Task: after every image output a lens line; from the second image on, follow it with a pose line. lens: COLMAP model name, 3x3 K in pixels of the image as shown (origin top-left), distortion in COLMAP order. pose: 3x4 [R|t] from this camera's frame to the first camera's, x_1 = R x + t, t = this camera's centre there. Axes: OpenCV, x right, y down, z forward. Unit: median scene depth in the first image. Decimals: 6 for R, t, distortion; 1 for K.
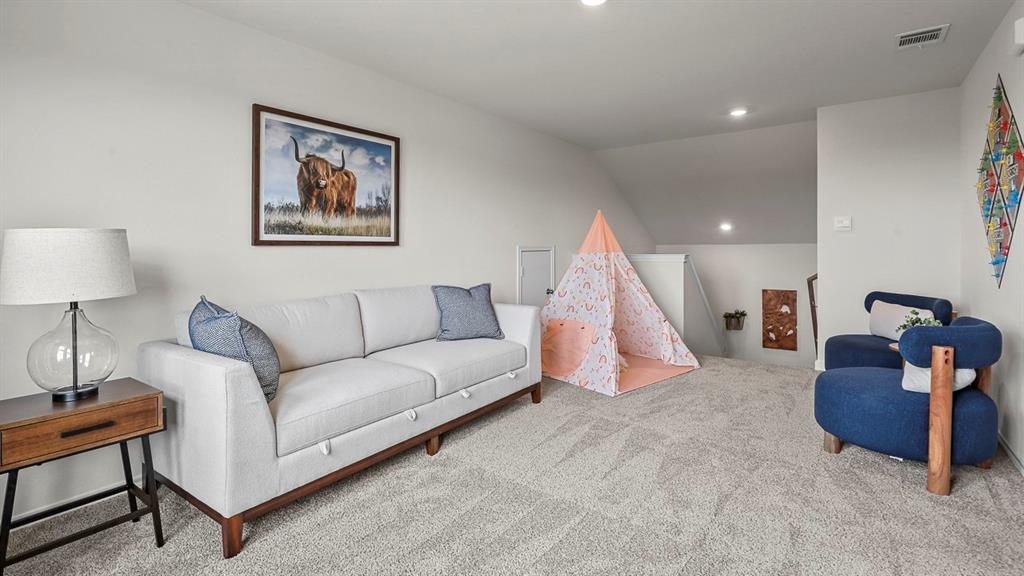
lens RADIAL K [[483.2, 0, 513.7], [0, 483.2, 258.0], [0, 0, 1]] dist [0.000632, 0.000102]
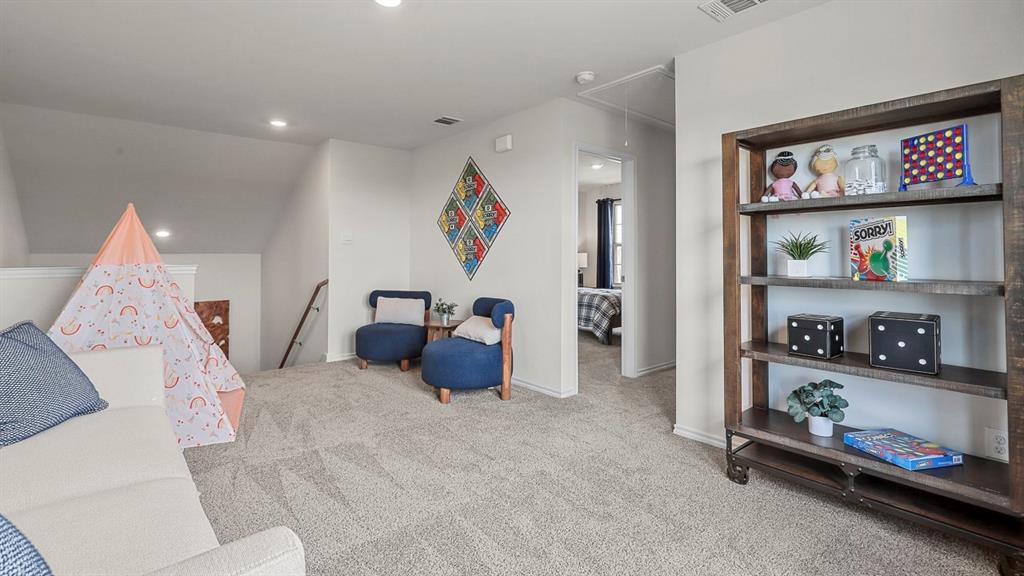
lens RADIAL K [[468.1, 0, 517.1], [0, 468.1, 255.3], [0, 0, 1]] dist [-0.000288, -0.000359]
pose [[0.225146, 0.006466, 0.974304, -0.370298], [0.022484, 0.999677, -0.011830, -0.002182], [-0.974066, 0.024570, 0.224928, 0.294315]]
